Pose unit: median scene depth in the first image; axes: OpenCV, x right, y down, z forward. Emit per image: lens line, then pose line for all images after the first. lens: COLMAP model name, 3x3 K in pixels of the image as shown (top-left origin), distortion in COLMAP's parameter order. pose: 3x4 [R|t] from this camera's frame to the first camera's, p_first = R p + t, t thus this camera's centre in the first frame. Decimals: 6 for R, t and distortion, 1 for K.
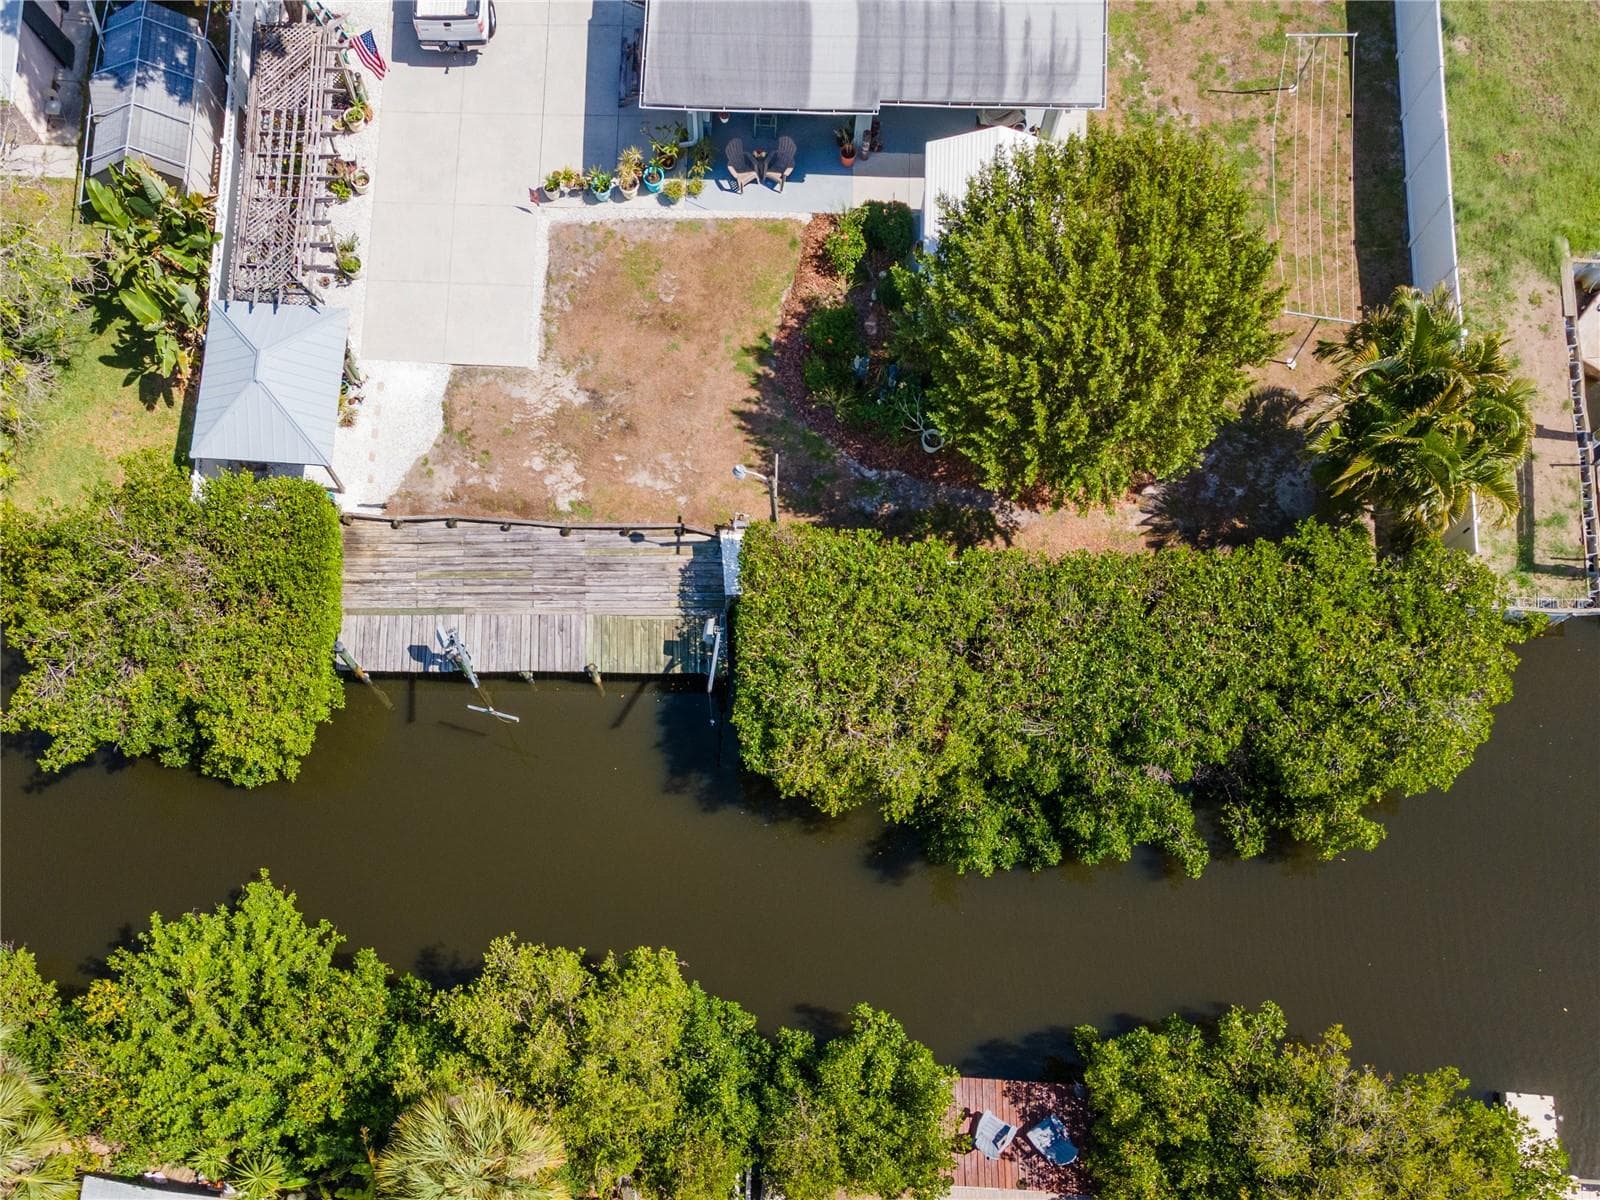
lens RADIAL K [[1195.5, 0, 771.1], [0, 1195.5, 544.5], [0, 0, 1]] dist [0.028082, 0.012772]
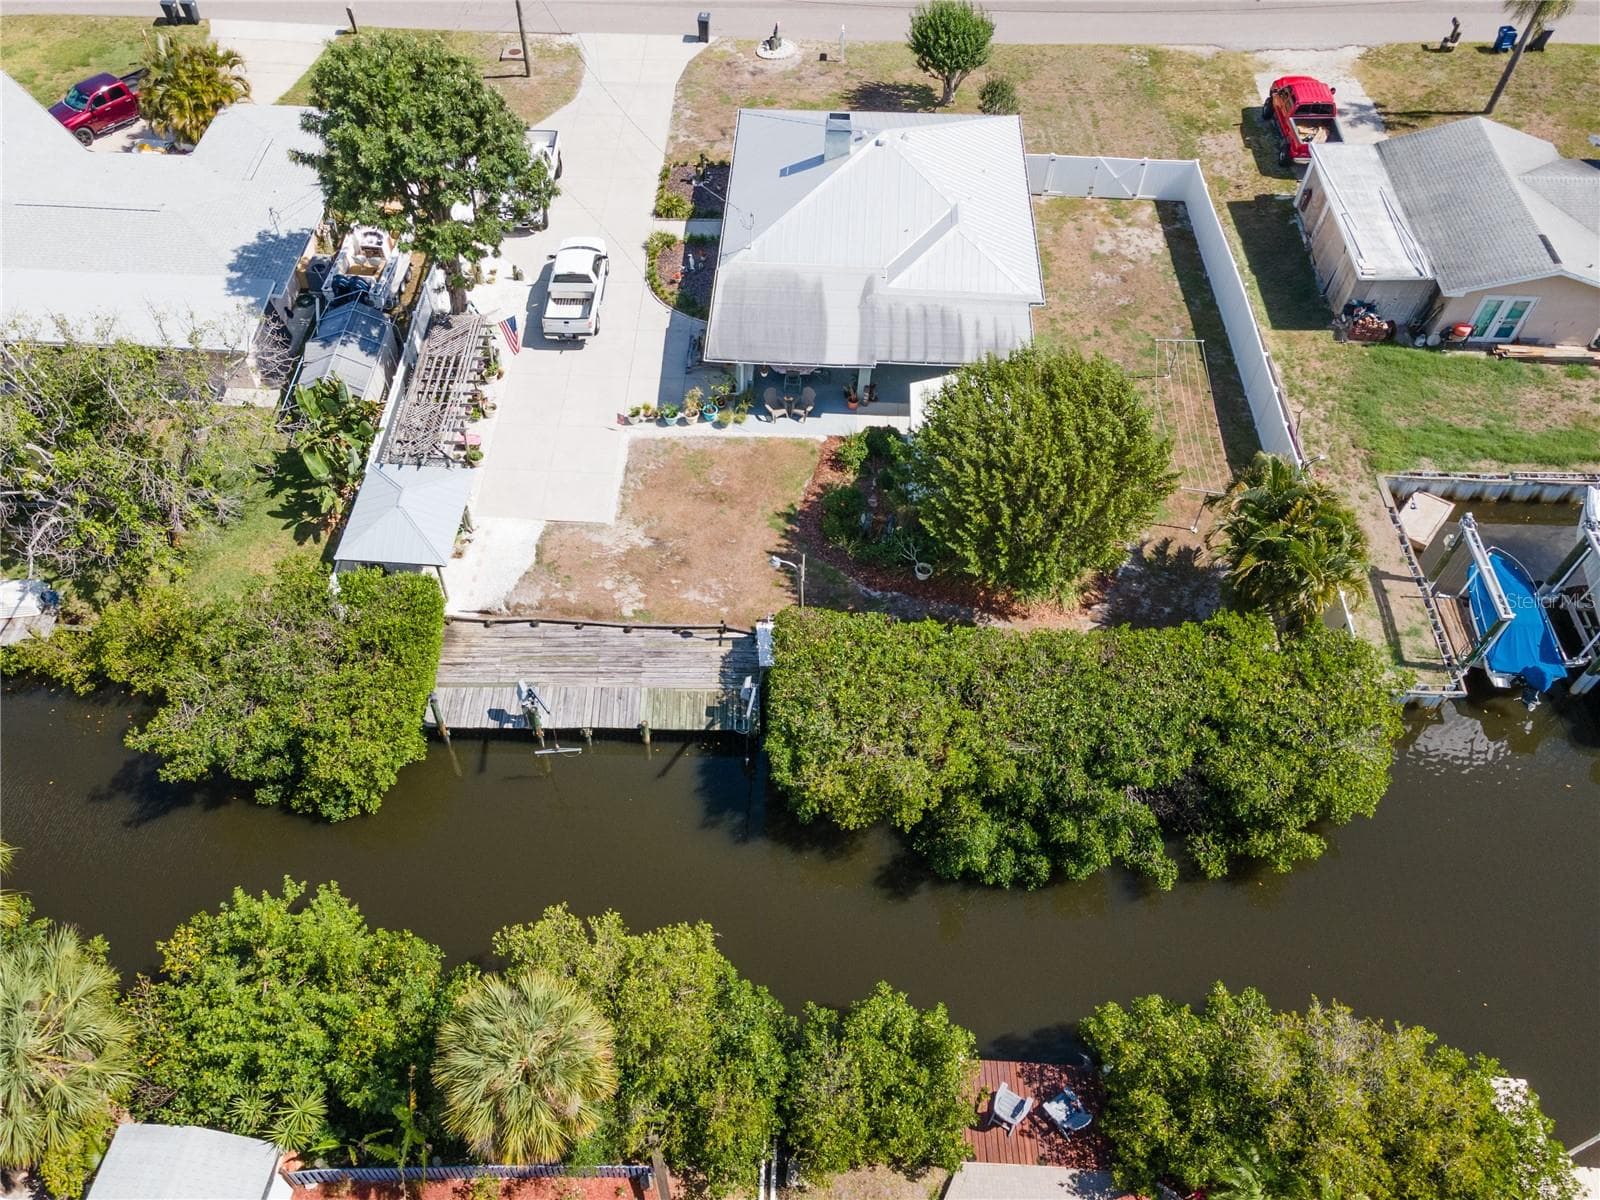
lens RADIAL K [[1159.2, 0, 792.8], [0, 1159.2, 575.8], [0, 0, 1]] dist [0.022278, 0.024530]
pose [[0.998971, 0.030097, 0.033928, -0.046317], [-0.011198, 0.888604, -0.458539, 0.488701], [-0.043949, 0.457687, 0.888026, -0.086436]]
